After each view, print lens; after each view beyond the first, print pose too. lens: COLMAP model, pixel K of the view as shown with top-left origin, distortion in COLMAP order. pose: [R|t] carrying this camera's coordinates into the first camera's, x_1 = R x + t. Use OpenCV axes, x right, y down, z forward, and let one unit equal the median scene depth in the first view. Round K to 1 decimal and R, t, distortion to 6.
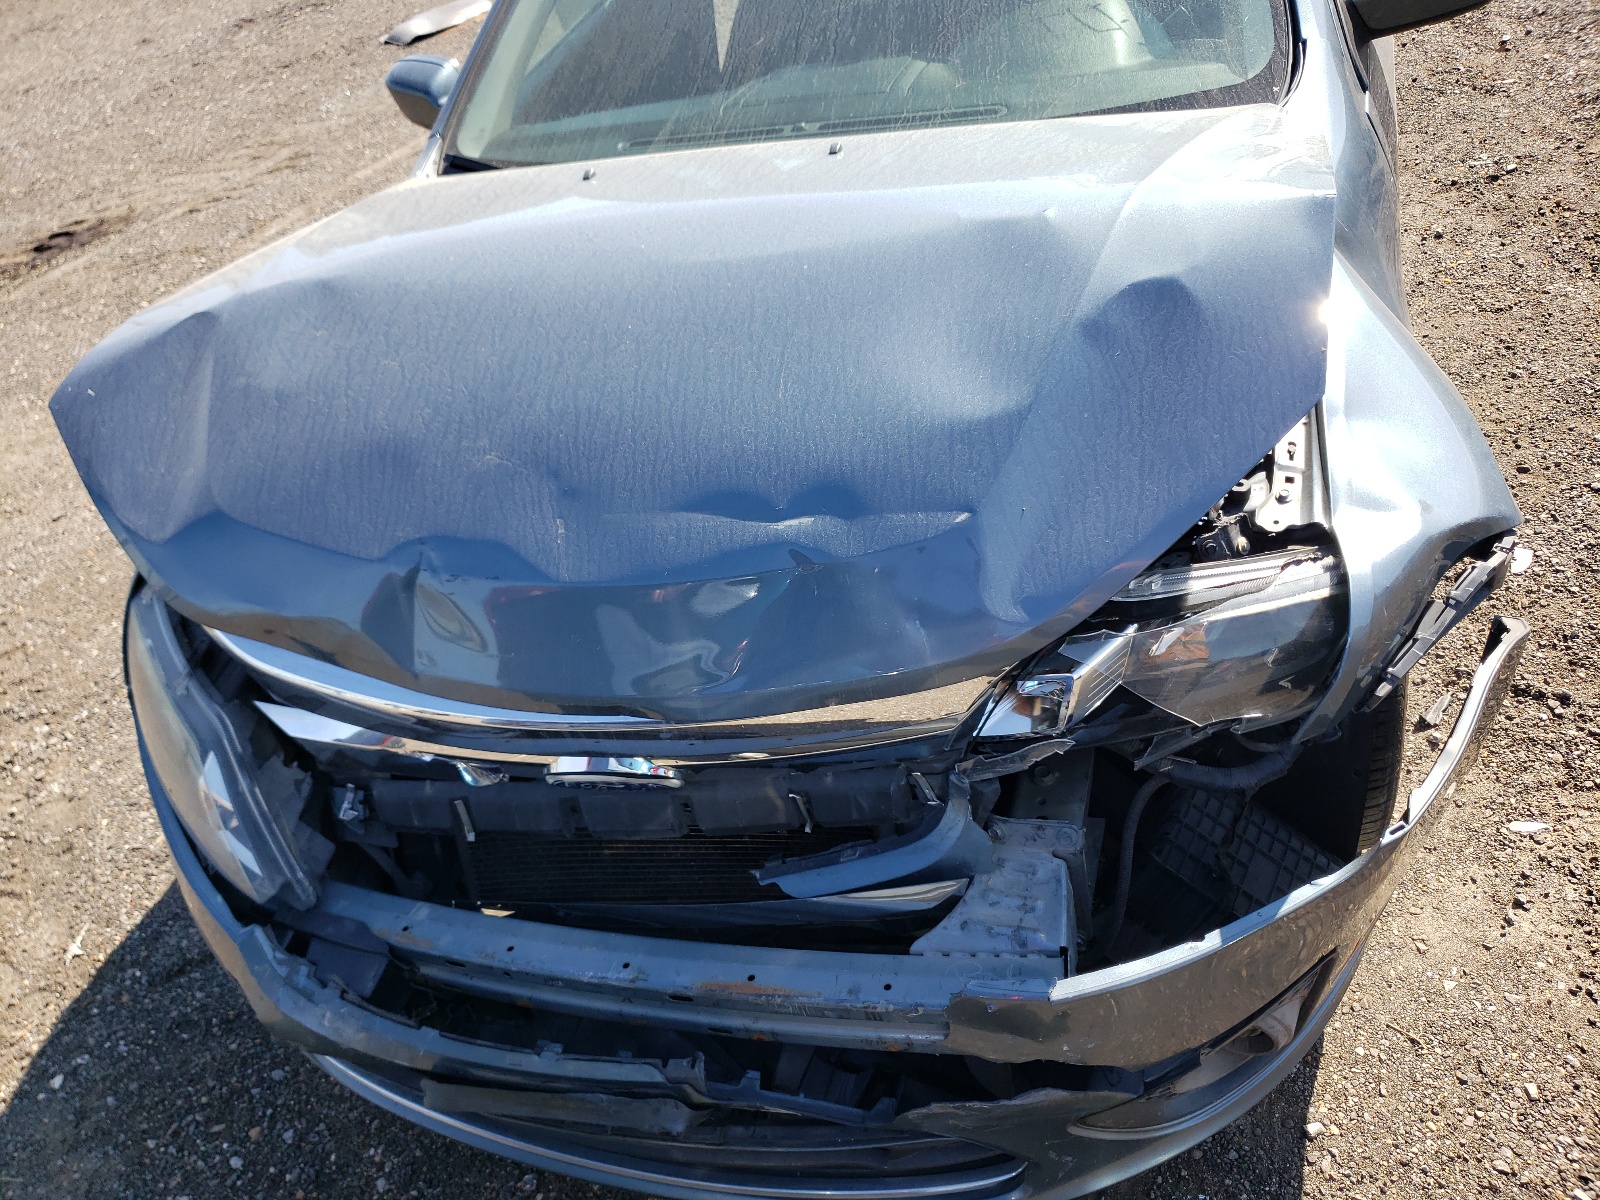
lens RADIAL K [[1262.5, 0, 800.0], [0, 1262.5, 600.0], [0, 0, 1]] dist [0.002207, 0.001244]
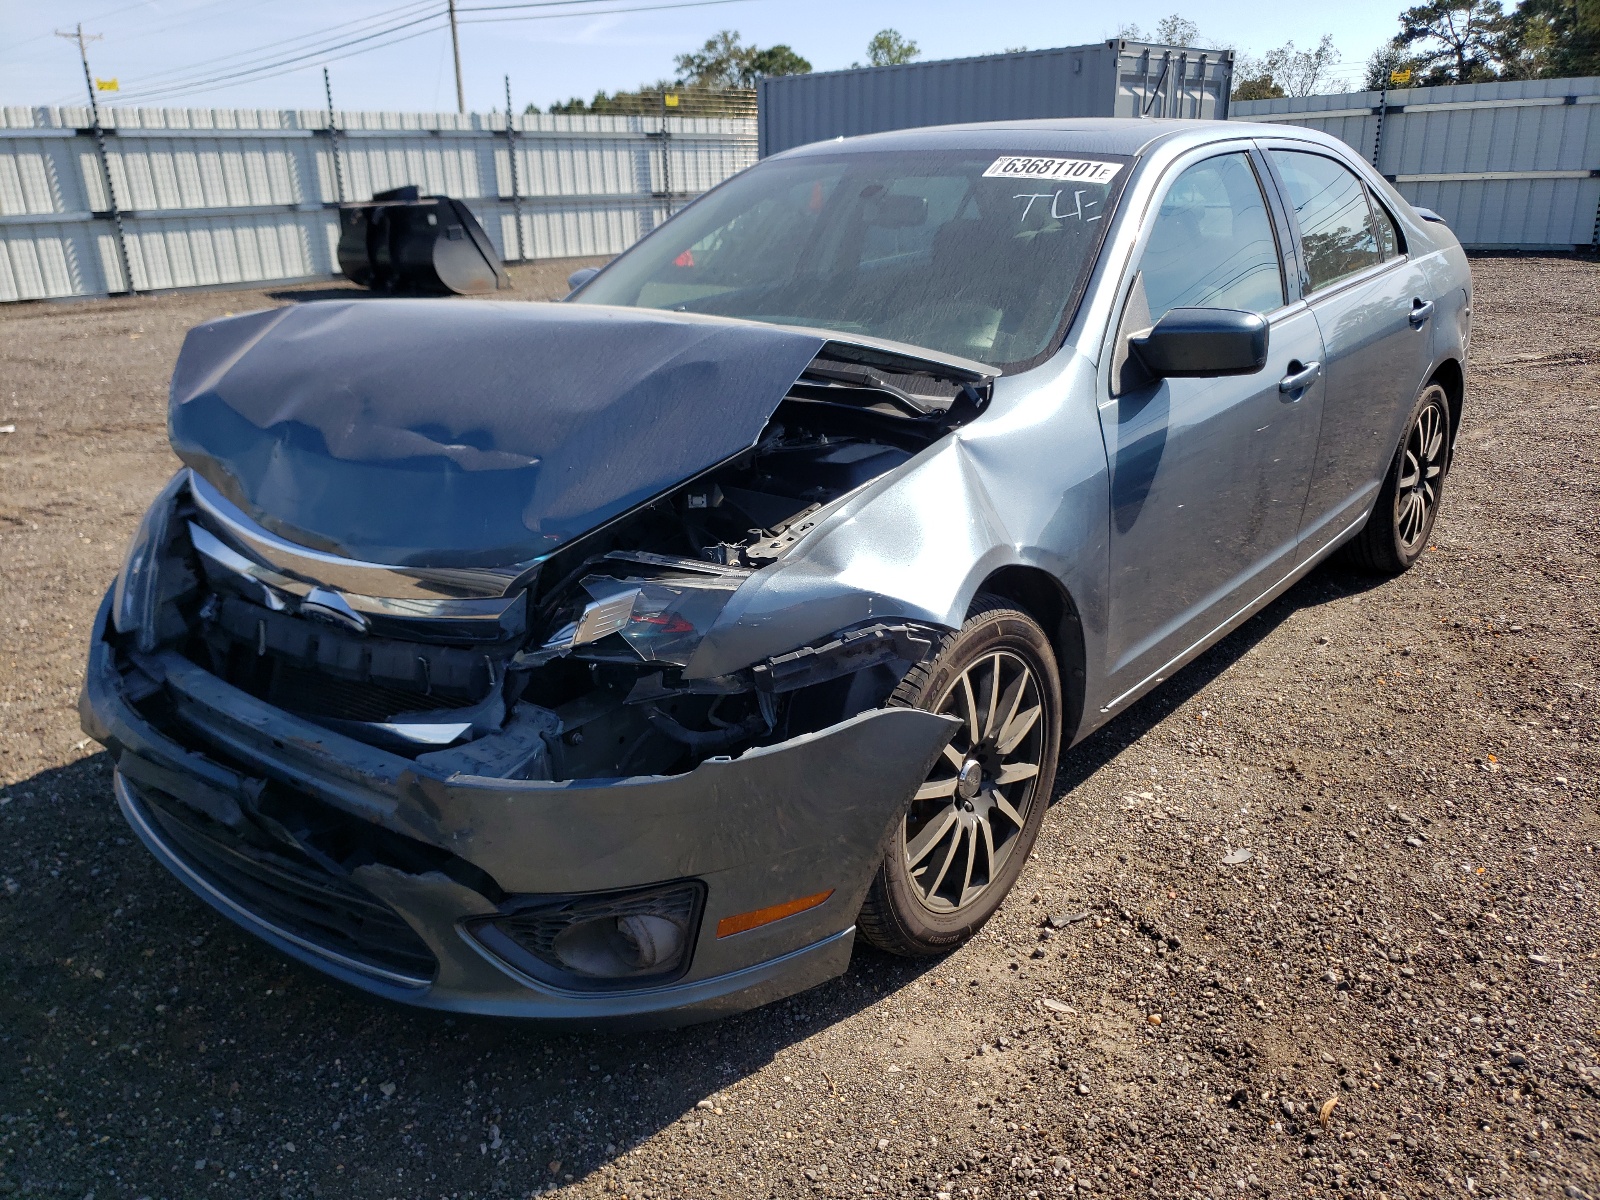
lens RADIAL K [[1262.5, 0, 800.0], [0, 1262.5, 600.0], [0, 0, 1]] dist [0.002207, 0.001244]
pose [[0.905904, 0.300268, -0.298624, 0.662778], [-0.375944, 0.894836, -0.240698, 0.236981], [0.194946, 0.330315, 0.923519, -0.209174]]
